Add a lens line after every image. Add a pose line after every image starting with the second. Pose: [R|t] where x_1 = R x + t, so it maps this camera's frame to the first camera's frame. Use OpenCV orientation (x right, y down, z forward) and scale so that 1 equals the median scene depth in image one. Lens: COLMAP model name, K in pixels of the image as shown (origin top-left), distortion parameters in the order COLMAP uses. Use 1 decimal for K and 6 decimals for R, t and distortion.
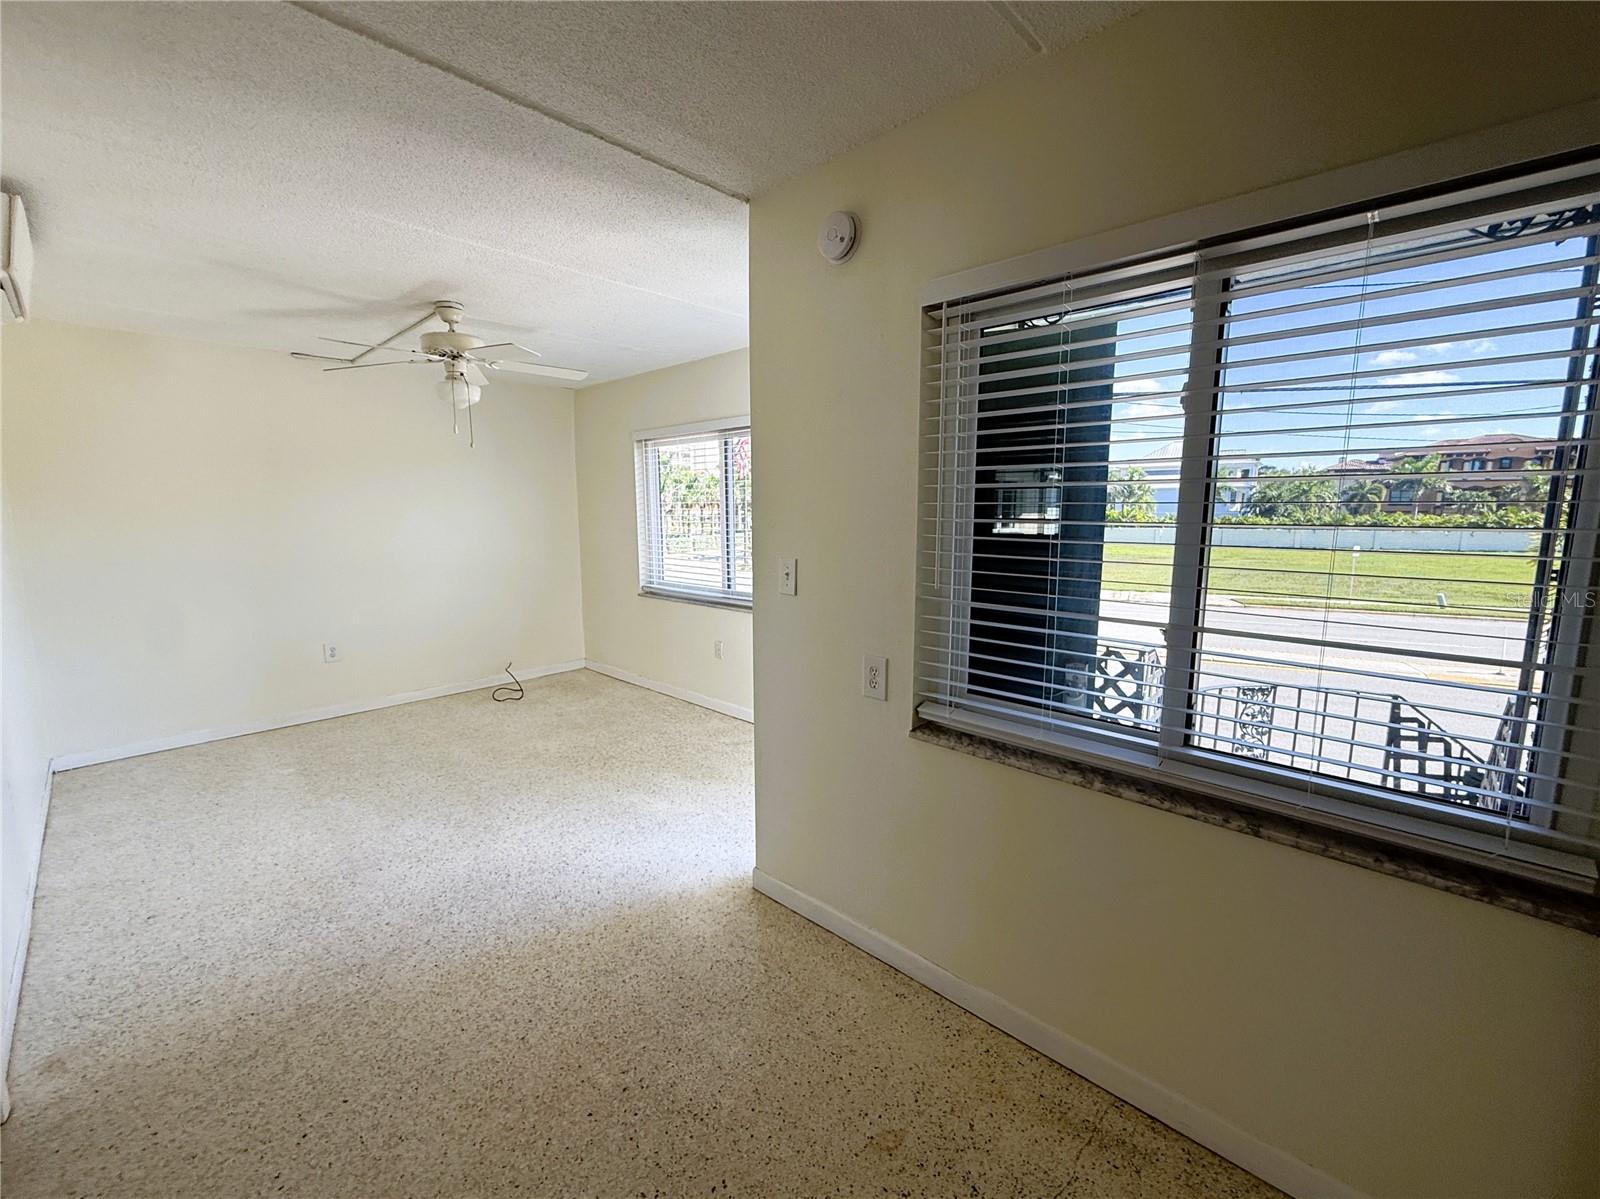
lens RADIAL K [[642.5, 0, 801.4], [0, 642.5, 601.7], [0, 0, 1]] dist [-0.000449, 0.000107]
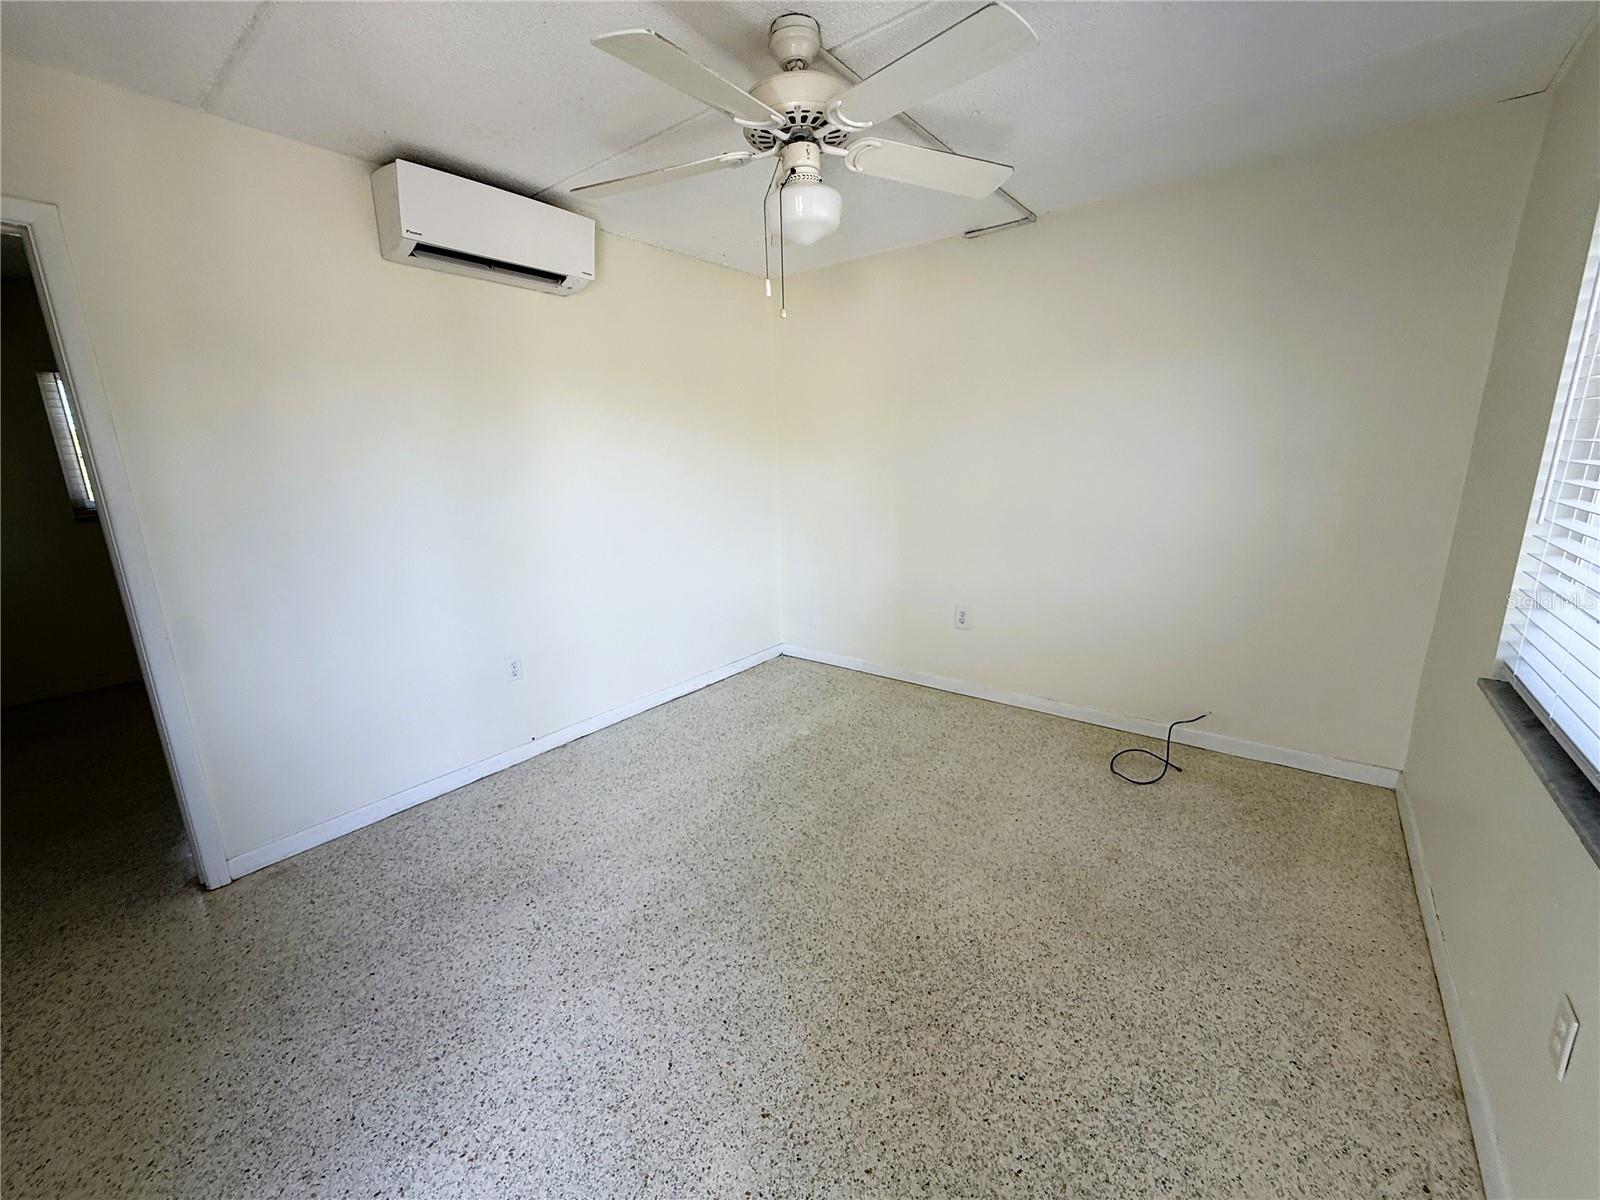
lens RADIAL K [[642.5, 0, 803.5], [0, 642.5, 595.6], [0, 0, 1]] dist [-0.000449, 0.000107]
pose [[0.090420, 0.224344, -0.970306, 0.049726], [-0.122607, 0.969393, 0.212707, -0.128821], [0.988328, 0.099733, 0.115159, 0.938826]]
